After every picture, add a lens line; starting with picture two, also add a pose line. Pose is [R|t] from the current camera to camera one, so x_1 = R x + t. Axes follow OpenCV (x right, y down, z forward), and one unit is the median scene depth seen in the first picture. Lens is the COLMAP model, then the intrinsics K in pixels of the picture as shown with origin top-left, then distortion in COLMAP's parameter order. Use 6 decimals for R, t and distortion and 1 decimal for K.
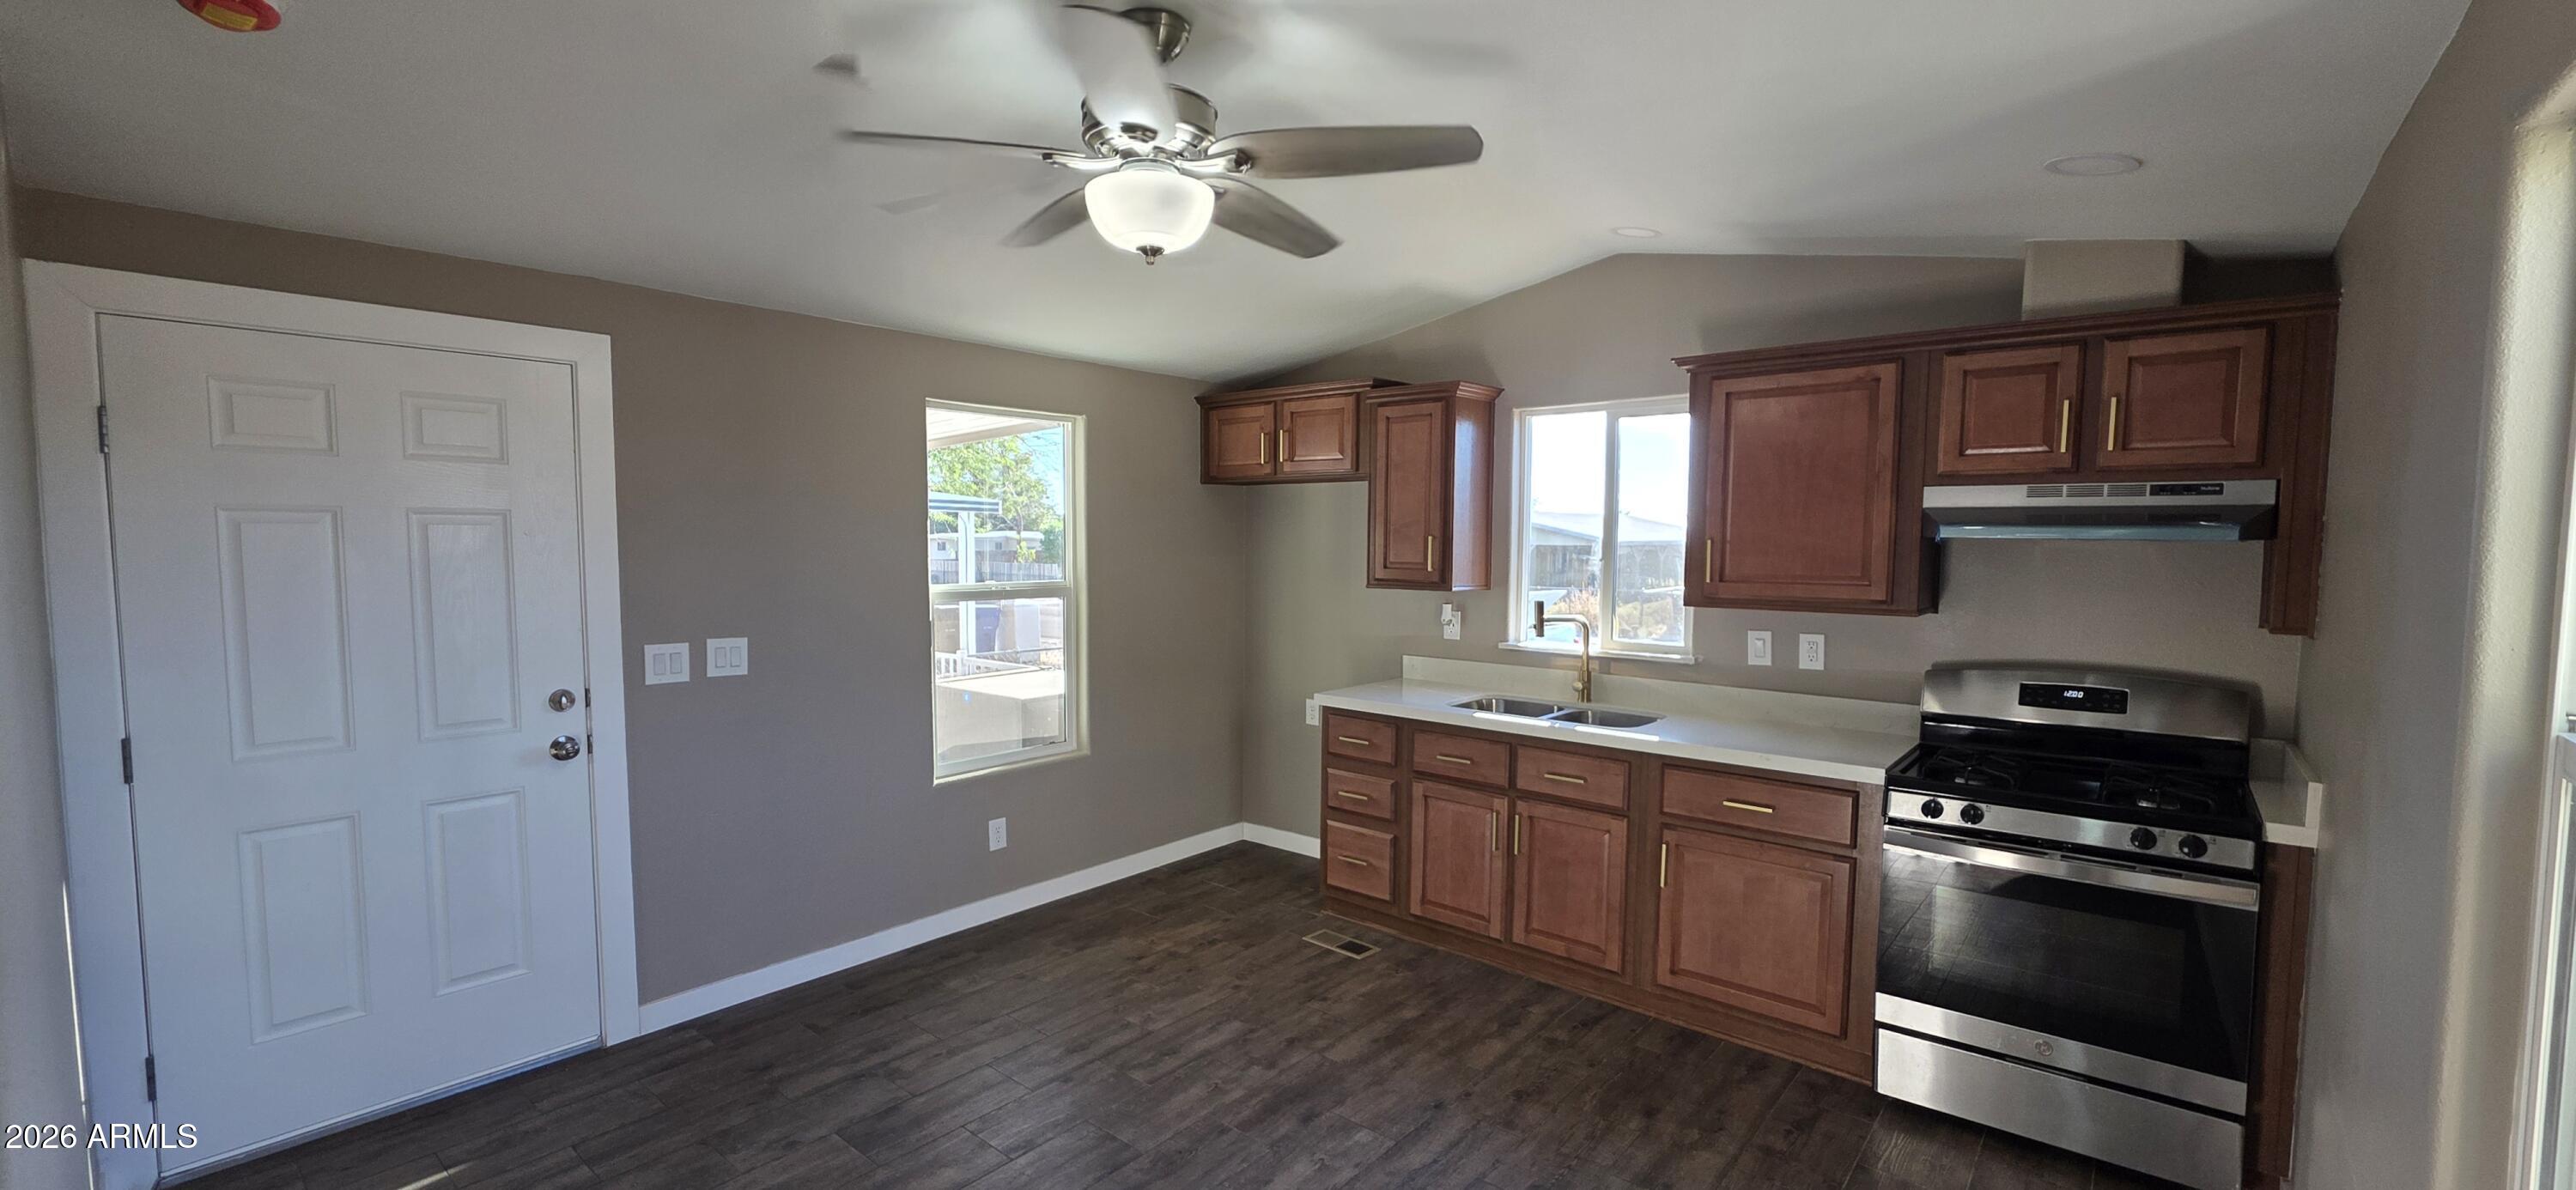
lens RADIAL K [[1040.8, 0, 1288.5], [0, 1040.8, 607.5], [0, 0, 1]] dist [-0.000730, -0.000031]
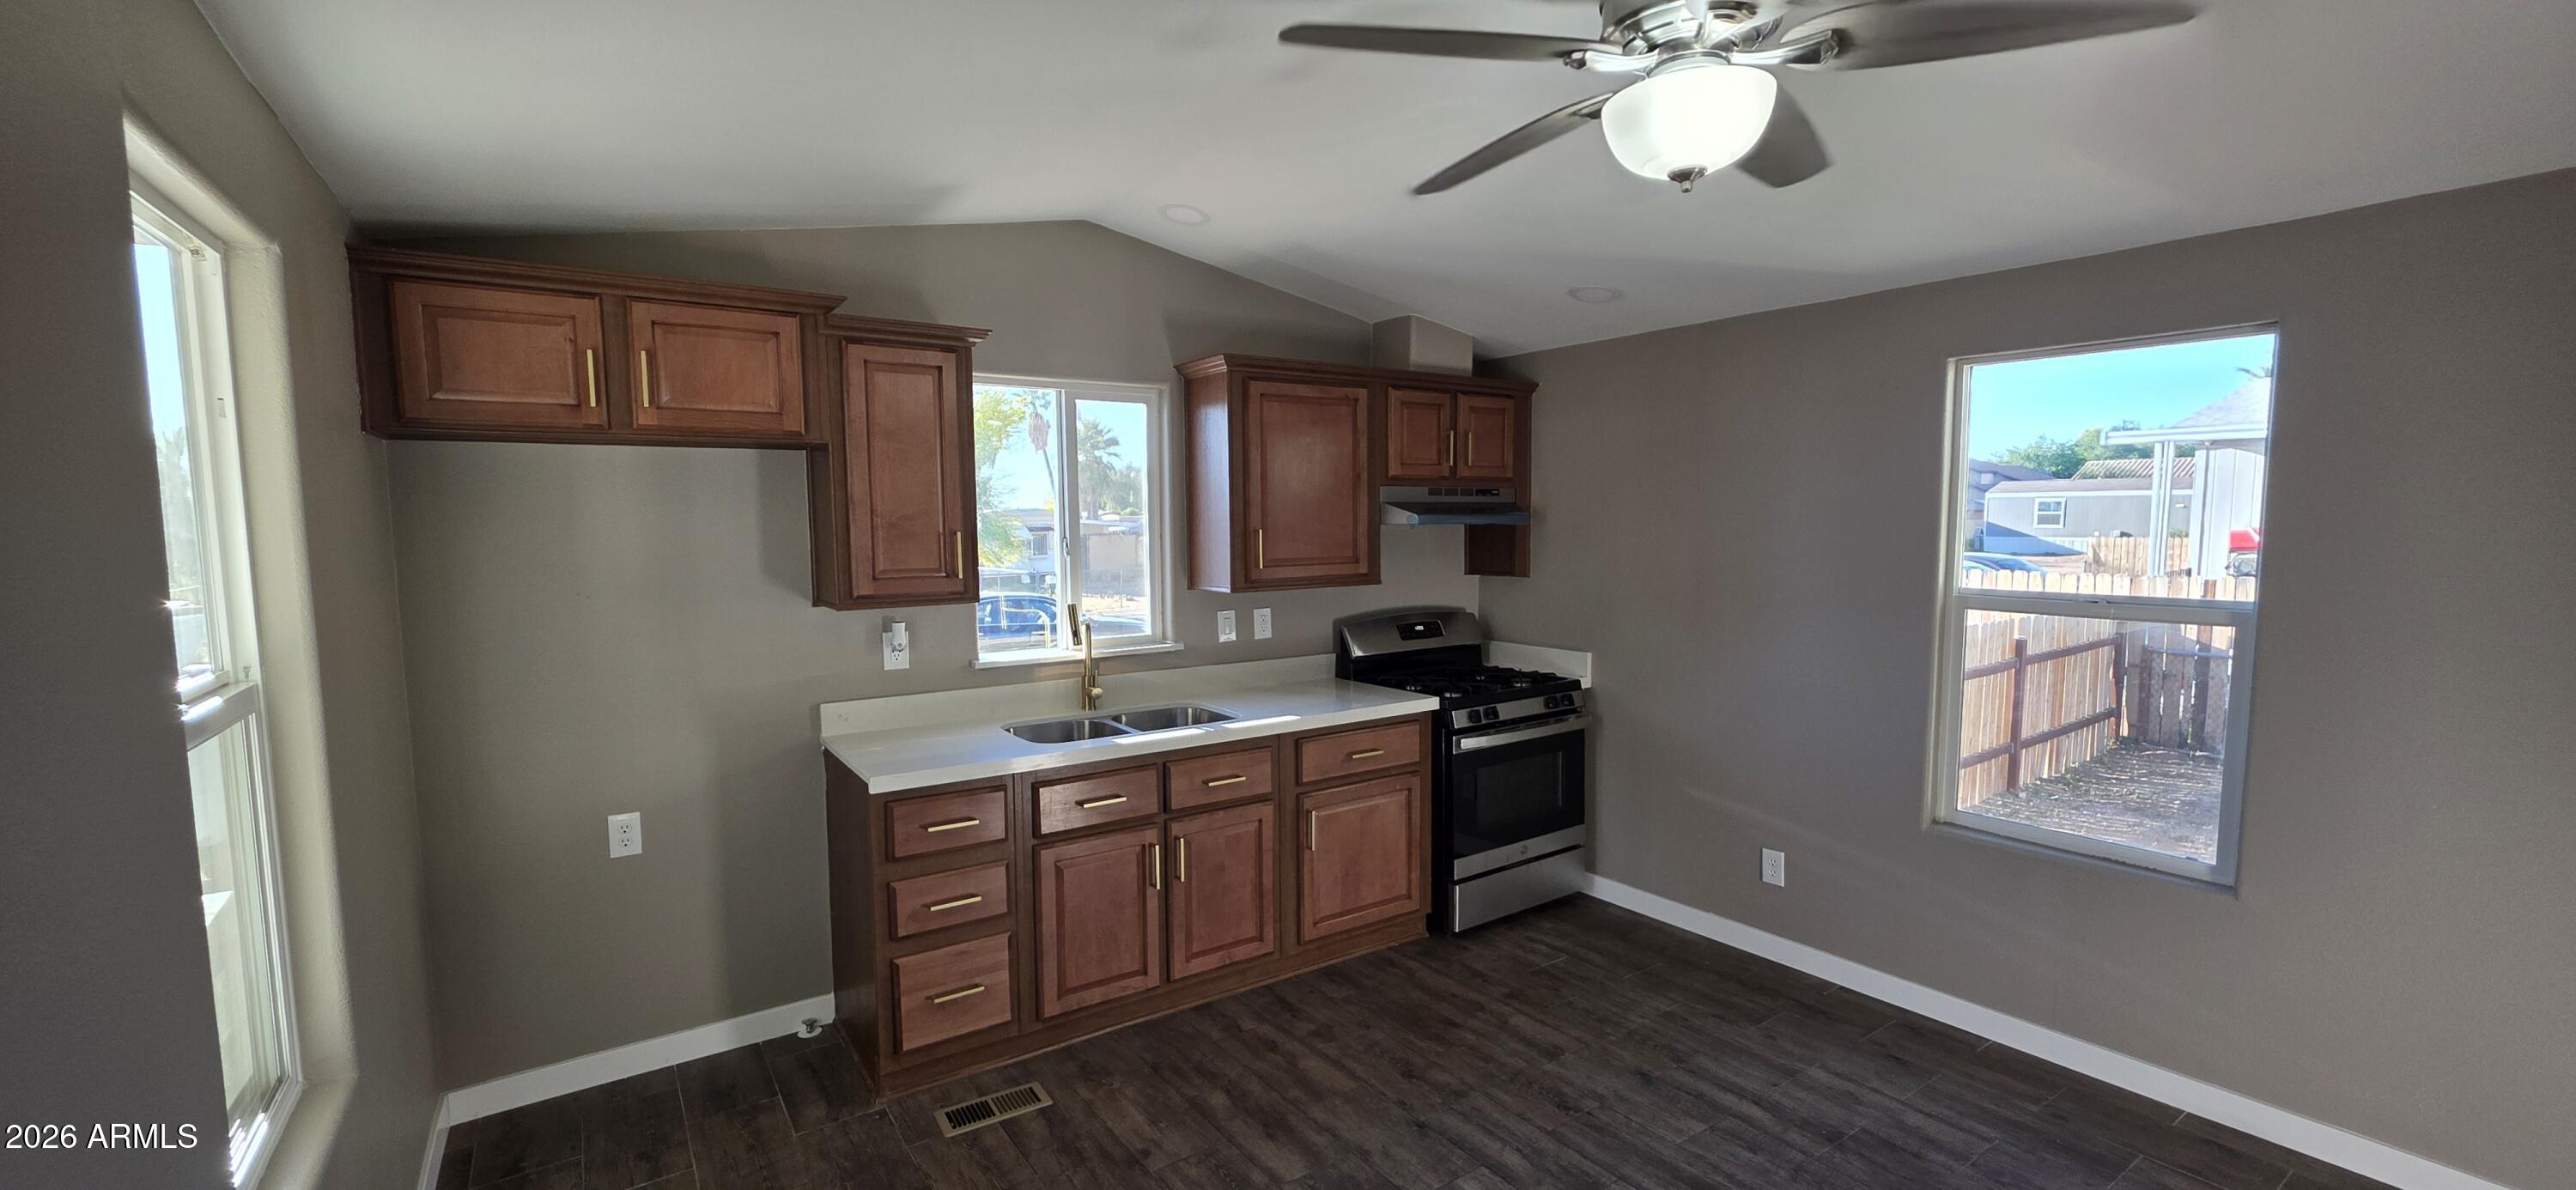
lens RADIAL K [[1031.6, 0, 1284.6], [0, 1031.6, 611.6], [0, 0, 1]] dist [0.000546, 0.000213]
pose [[0.261184, -0.098253, 0.960276, -0.680026], [0.075503, 0.993838, 0.081151, -0.070871], [-0.962332, 0.051309, 0.266993, 0.756682]]
